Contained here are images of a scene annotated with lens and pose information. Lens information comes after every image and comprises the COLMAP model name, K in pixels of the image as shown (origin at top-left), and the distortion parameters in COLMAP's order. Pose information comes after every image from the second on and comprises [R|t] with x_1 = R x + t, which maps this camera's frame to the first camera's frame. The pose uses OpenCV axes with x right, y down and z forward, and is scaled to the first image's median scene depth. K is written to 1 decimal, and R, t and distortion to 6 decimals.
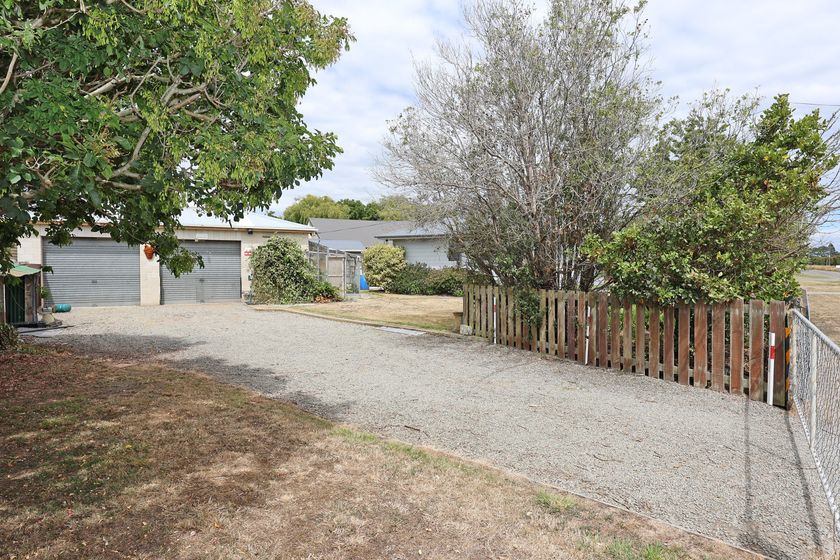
lens RADIAL K [[474.2, 0, 420.0], [0, 474.2, 280.0], [0, 0, 1]] dist [0.000514, 0.000097]
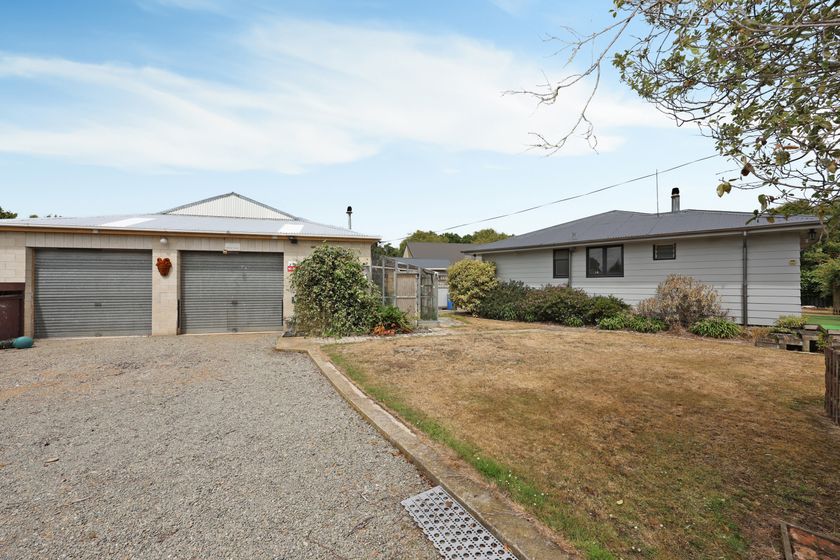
lens RADIAL K [[333.9, 0, 420.0], [0, 333.9, 280.0], [0, 0, 1]] dist [0.000638, 0.000094]
pose [[0.969498, -0.004266, -0.245063, -0.021326], [-0.006759, 0.999003, -0.044129, -0.013154], [0.245006, 0.044439, 0.968502, 0.470680]]
